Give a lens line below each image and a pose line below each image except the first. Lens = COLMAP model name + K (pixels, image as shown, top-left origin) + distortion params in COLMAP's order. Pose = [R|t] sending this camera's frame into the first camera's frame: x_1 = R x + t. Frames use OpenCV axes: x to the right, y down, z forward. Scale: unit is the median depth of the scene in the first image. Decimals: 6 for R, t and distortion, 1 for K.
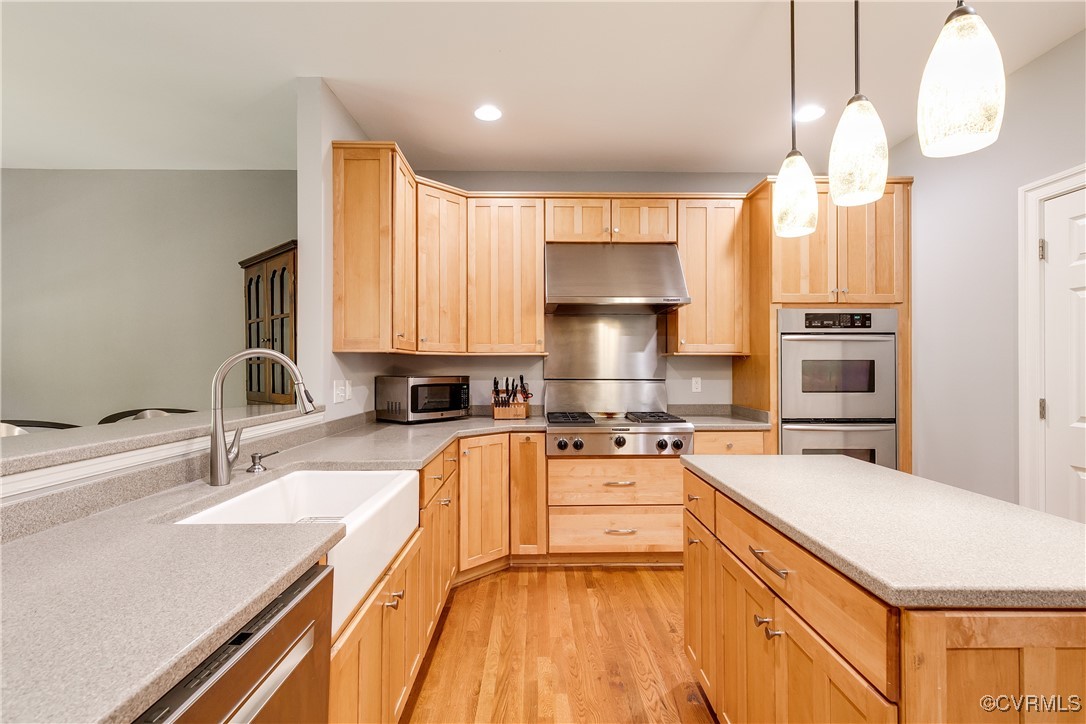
lens RADIAL K [[501.6, 0, 544.9], [0, 501.6, 363.9], [0, 0, 1]] dist [0.002130, -0.000298]
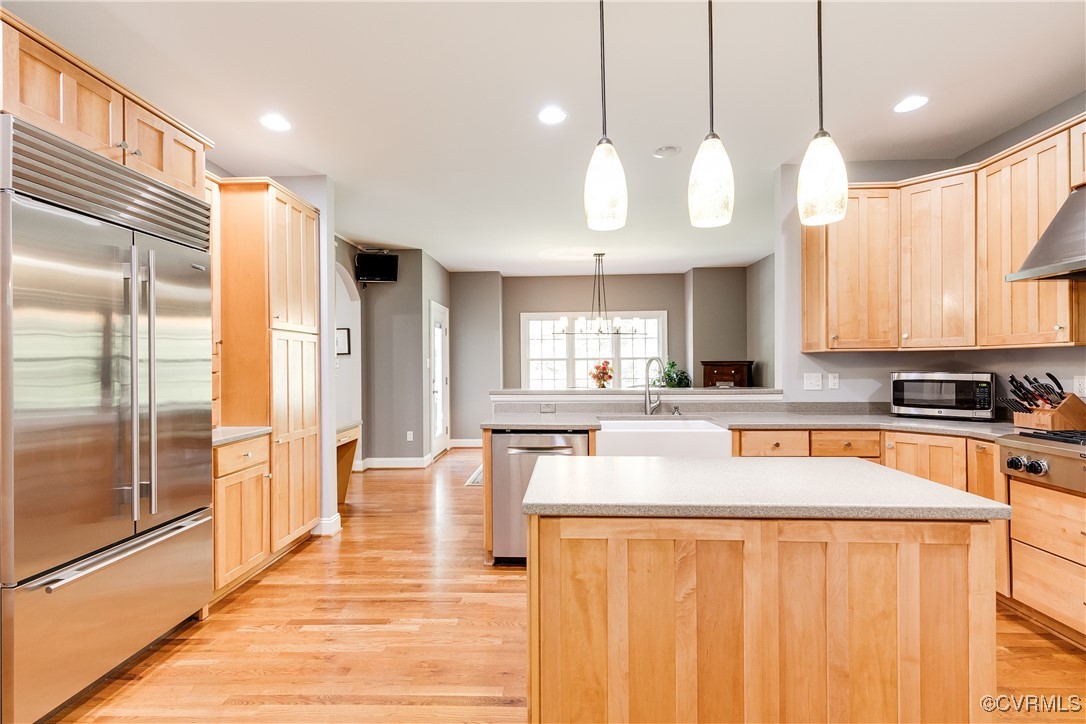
lens RADIAL K [[501.6, 0, 545.7], [0, 501.6, 363.8], [0, 0, 1]] dist [0.002130, -0.000298]
pose [[-0.050631, 0.001392, -0.998716, 0.812774], [0.012940, 0.999916, 0.000738, -0.002268], [0.998634, -0.012886, -0.050644, 0.300987]]
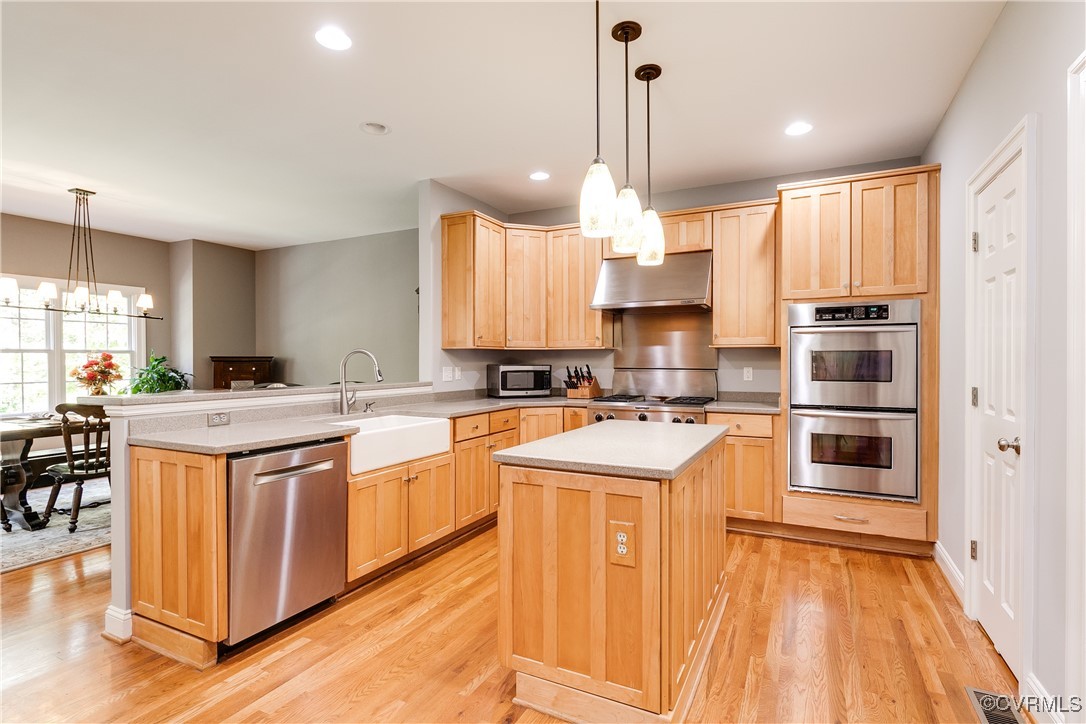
lens RADIAL K [[525.5, 0, 554.7], [0, 525.5, 362.4], [0, 0, 1]] dist [-0.004061, -0.000546]
pose [[0.893334, 0.000860, -0.449393, 0.523390], [0.004666, 0.999927, 0.011189, 0.001609], [0.449370, -0.012093, 0.893264, -0.260264]]
